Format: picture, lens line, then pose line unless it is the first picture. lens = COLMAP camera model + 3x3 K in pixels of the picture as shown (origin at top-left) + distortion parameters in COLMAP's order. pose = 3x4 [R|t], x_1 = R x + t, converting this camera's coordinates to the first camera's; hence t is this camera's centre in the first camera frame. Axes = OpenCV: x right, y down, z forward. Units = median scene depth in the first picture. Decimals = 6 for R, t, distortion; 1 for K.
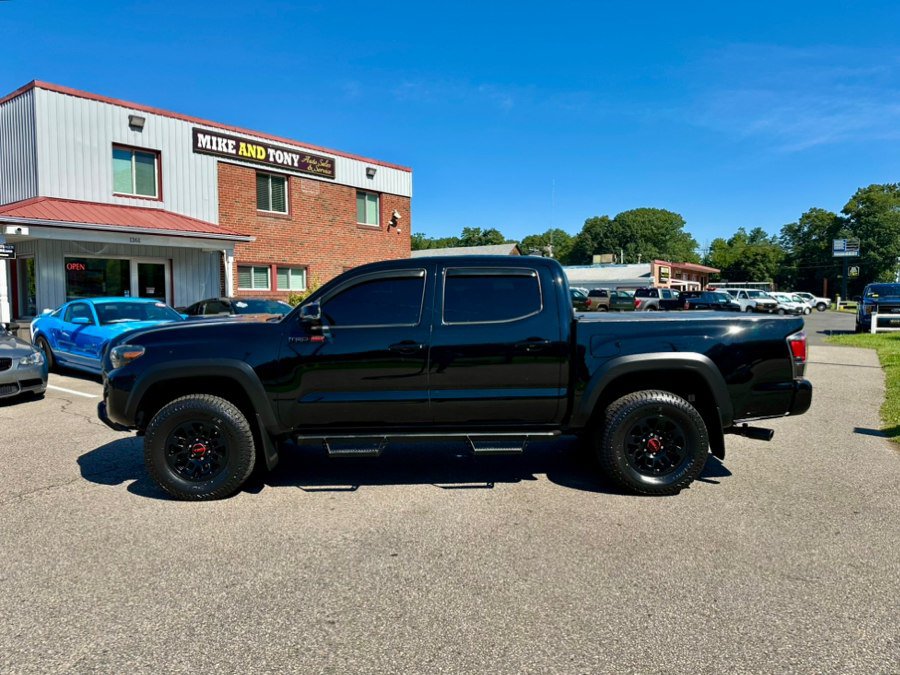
lens RADIAL K [[637.2, 0, 453.2], [0, 637.2, 342.9], [0, 0, 1]] dist [0.102563, -0.173419]
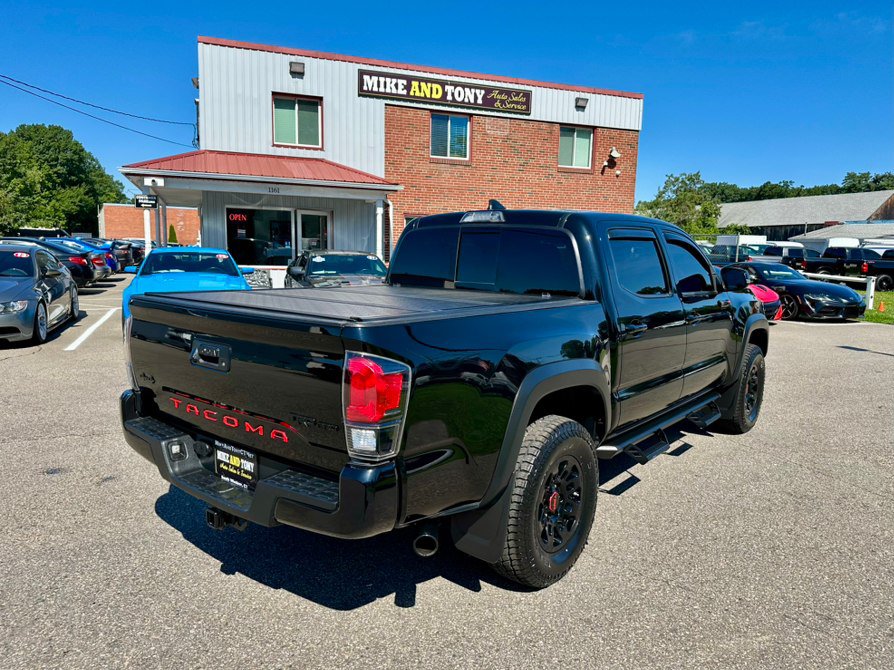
lens RADIAL K [[633.0, 0, 450.2], [0, 633.0, 340.3], [0, 0, 1]] dist [0.102563, -0.173419]
pose [[0.862829, 0.093811, -0.496714, 0.190789], [-0.060543, 0.994734, 0.082702, -0.020759], [0.501857, -0.041285, 0.863965, 0.209295]]
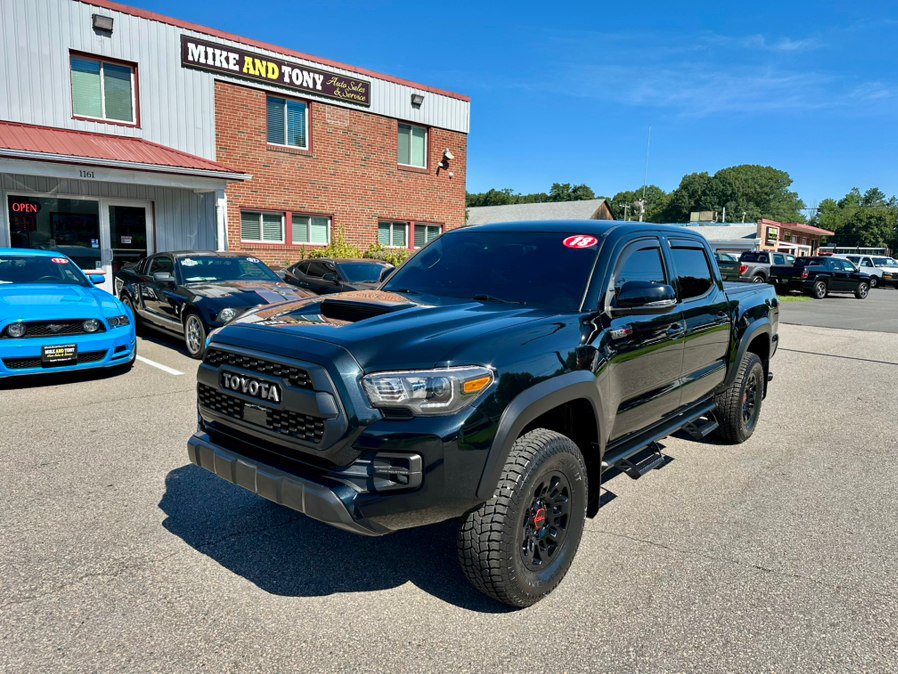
lens RADIAL K [[626.1, 0, 450.1], [0, 626.1, 338.7], [0, 0, 1]] dist [0.077231, -0.119122]
pose [[0.989841, 0.045233, -0.134791, 0.040259], [-0.036555, 0.997138, 0.066179, -0.021232], [0.137398, -0.060579, 0.988662, 0.221950]]
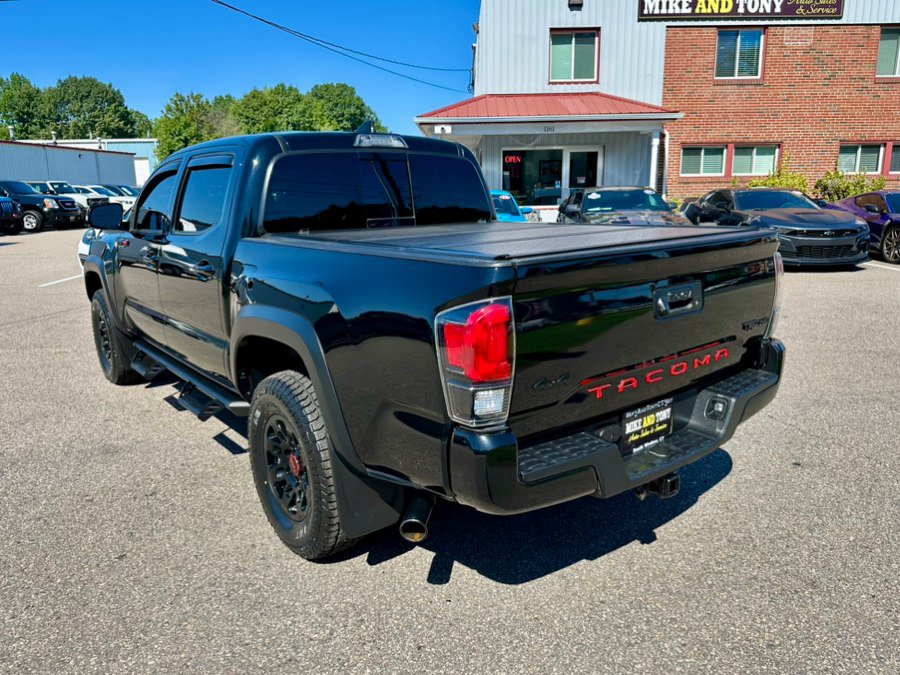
lens RADIAL K [[649.6, 0, 454.3], [0, 649.6, 341.7], [0, 0, 1]] dist [-0.005634, -0.004719]
pose [[0.616236, 0.177408, -0.767319, 0.189676], [-0.043445, 0.980472, 0.191800, -0.015731], [0.786362, -0.084858, 0.611910, 0.179604]]
